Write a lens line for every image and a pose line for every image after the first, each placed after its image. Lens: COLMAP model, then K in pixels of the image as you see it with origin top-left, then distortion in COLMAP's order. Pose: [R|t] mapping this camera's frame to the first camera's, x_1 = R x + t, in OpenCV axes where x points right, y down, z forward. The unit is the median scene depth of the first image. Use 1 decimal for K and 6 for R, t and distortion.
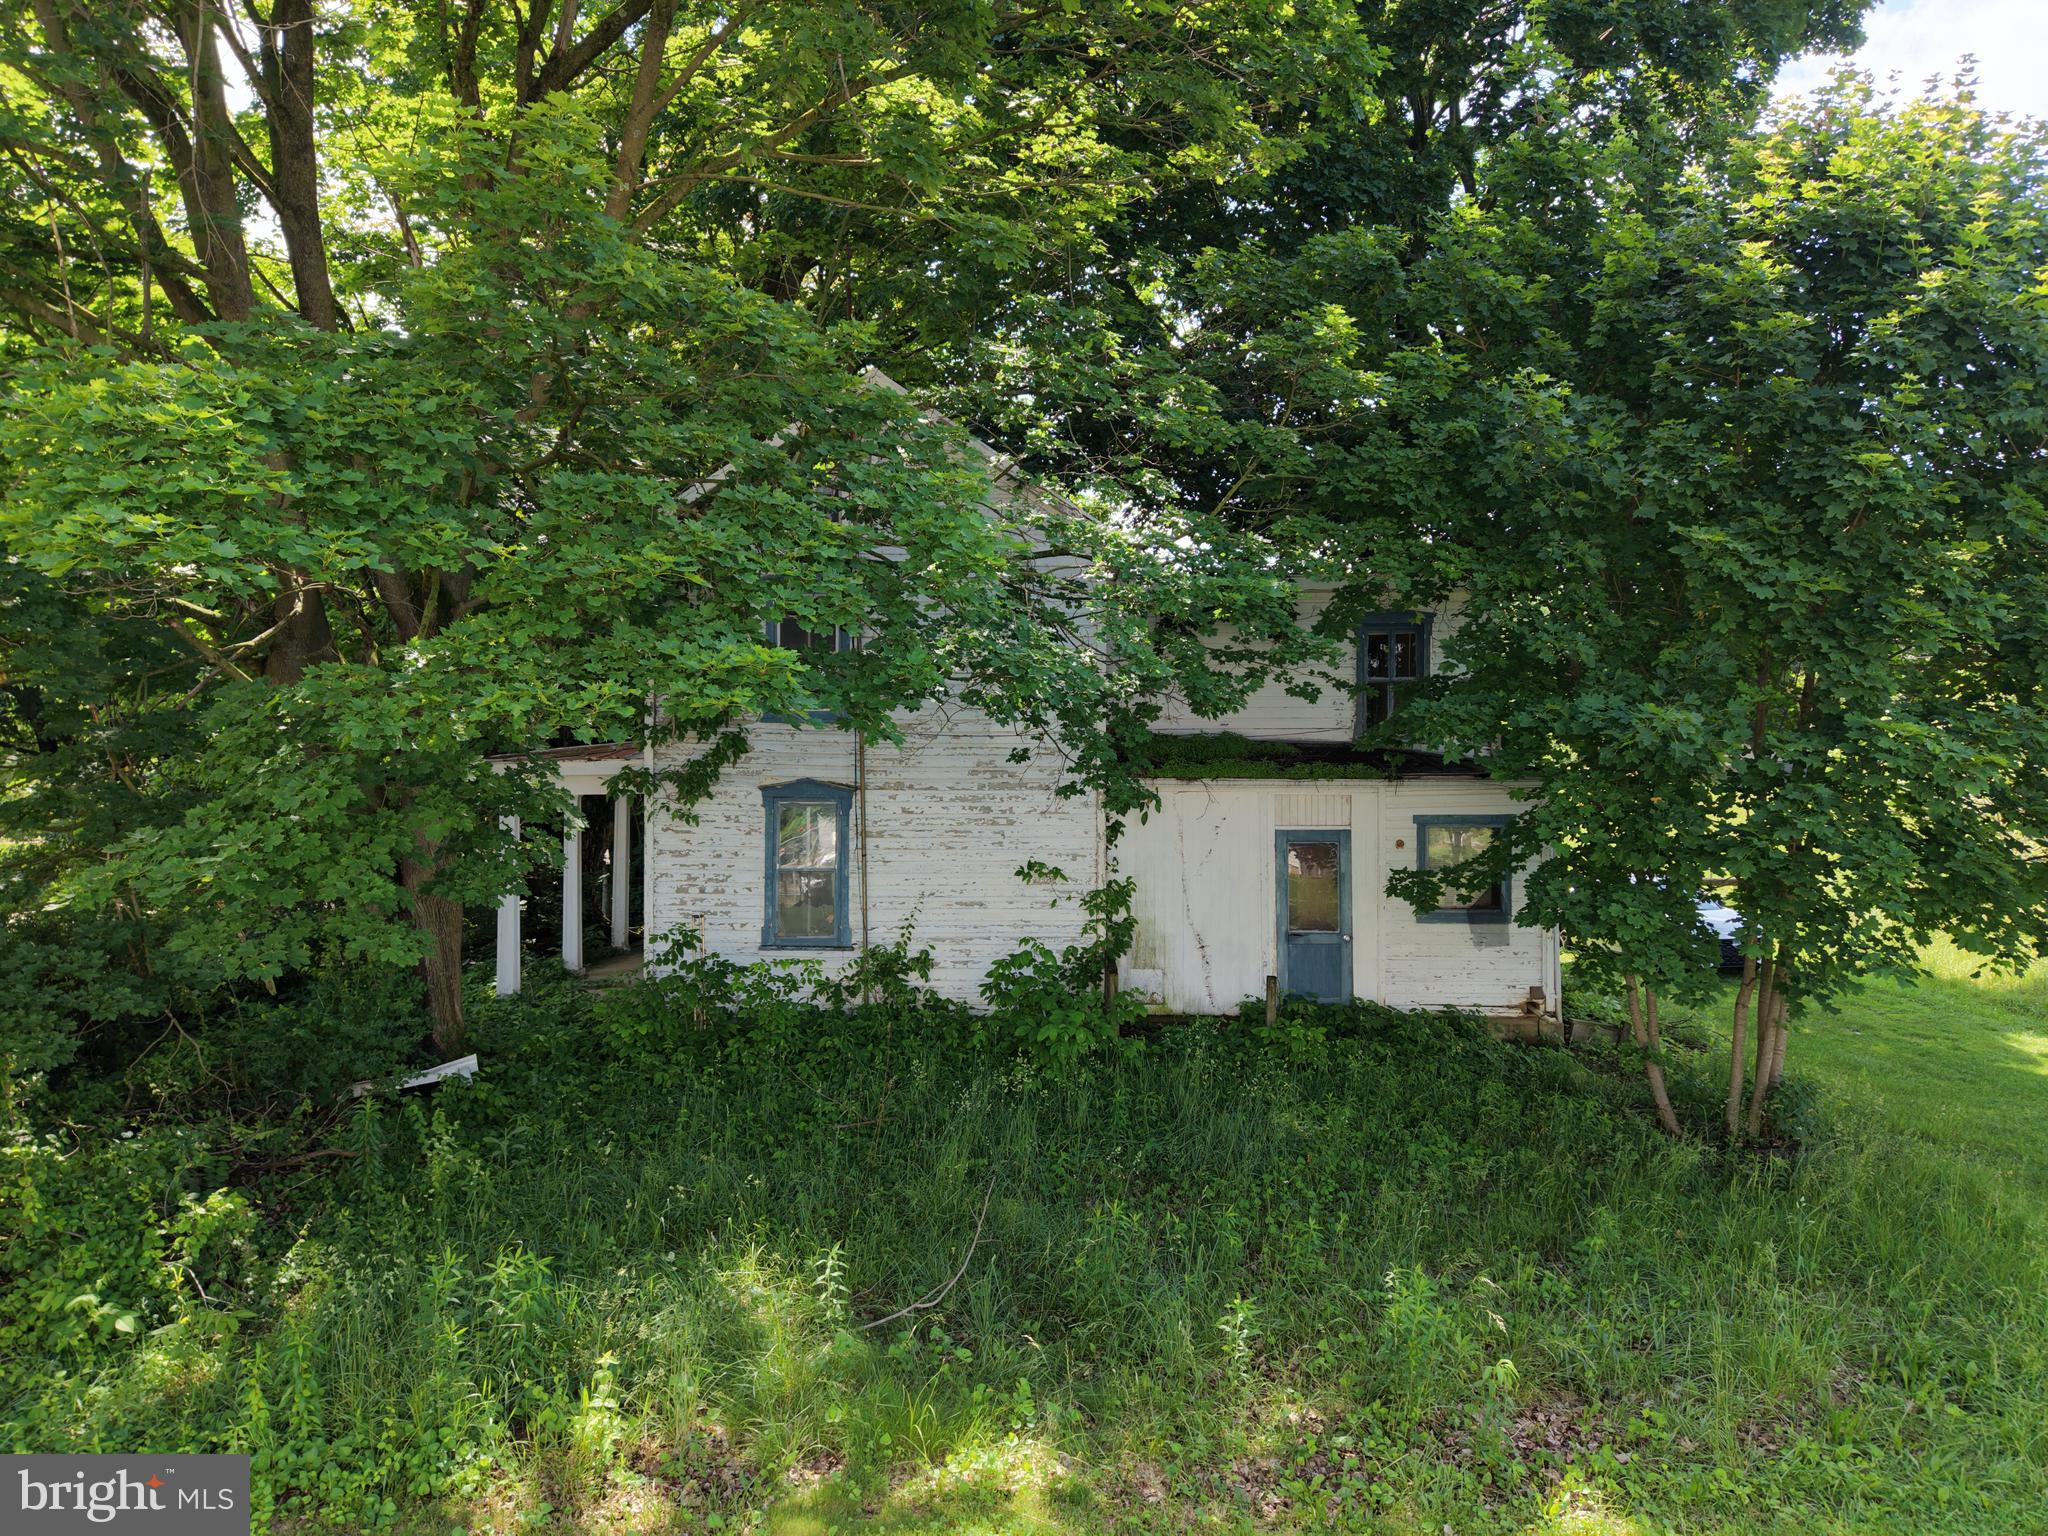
lens RADIAL K [[1414.5, 0, 1016.2], [0, 1414.5, 762.4], [0, 0, 1]] dist [0.051115, -0.003817]
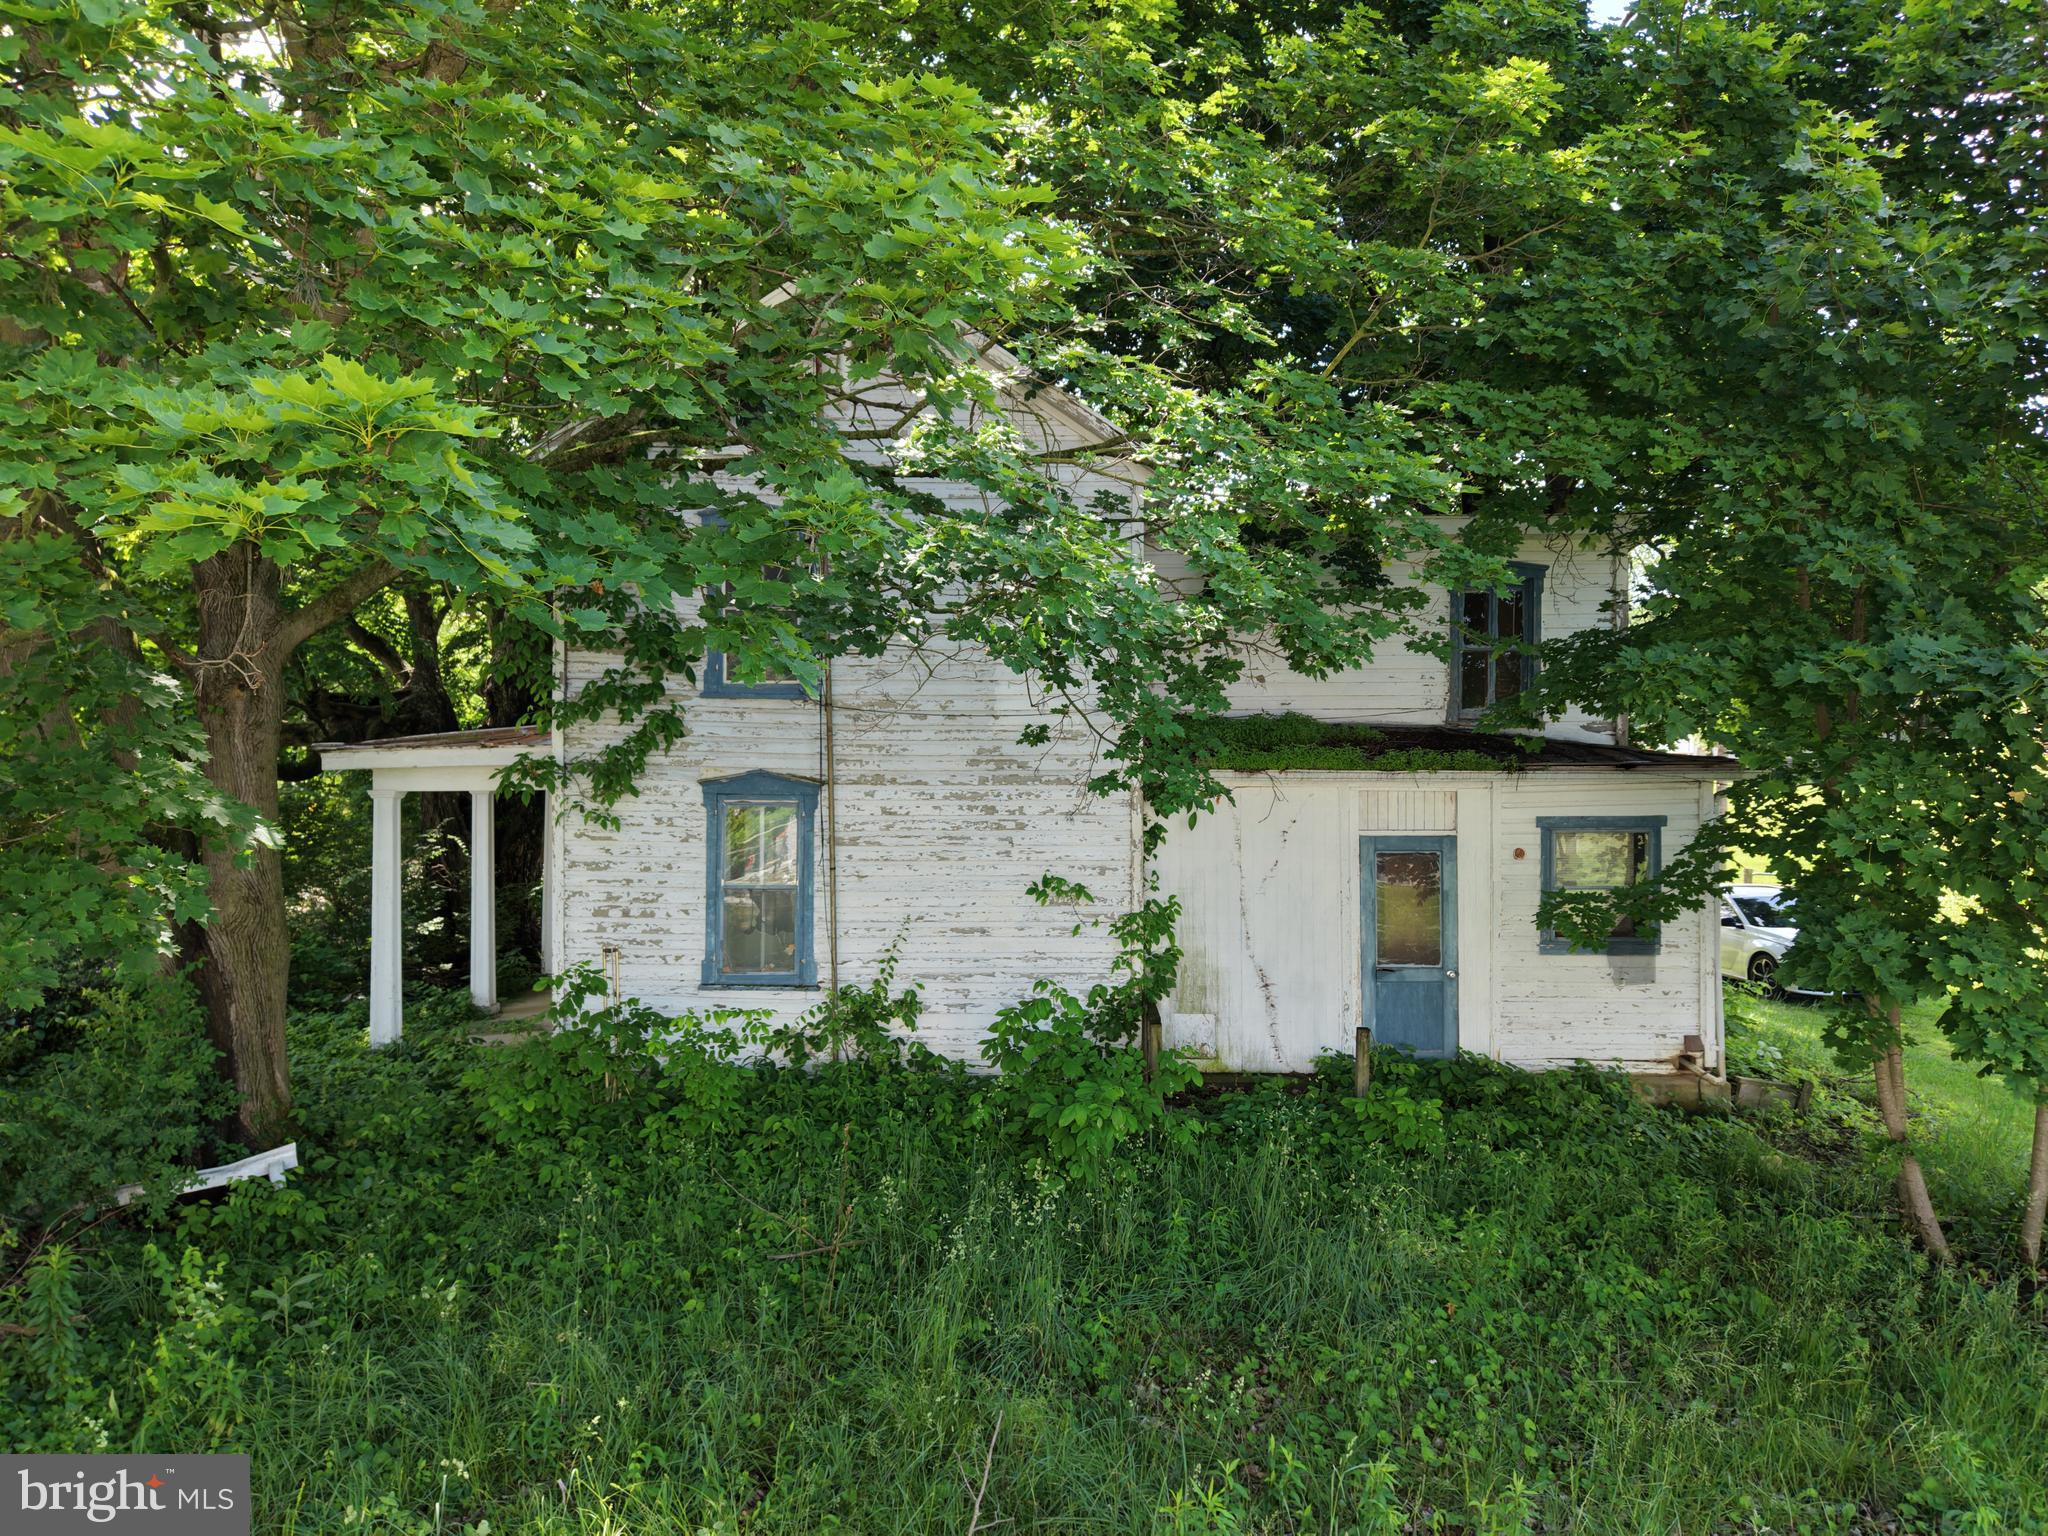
lens RADIAL K [[1414.5, 0, 1031.0], [0, 1414.5, 779.9], [0, 0, 1]] dist [0.051115, -0.003817]
pose [[0.999970, -0.000313, 0.007775, -0.004574], [0.000208, 0.999909, 0.013490, 0.006540], [-0.007779, -0.013488, 0.999879, 0.227533]]
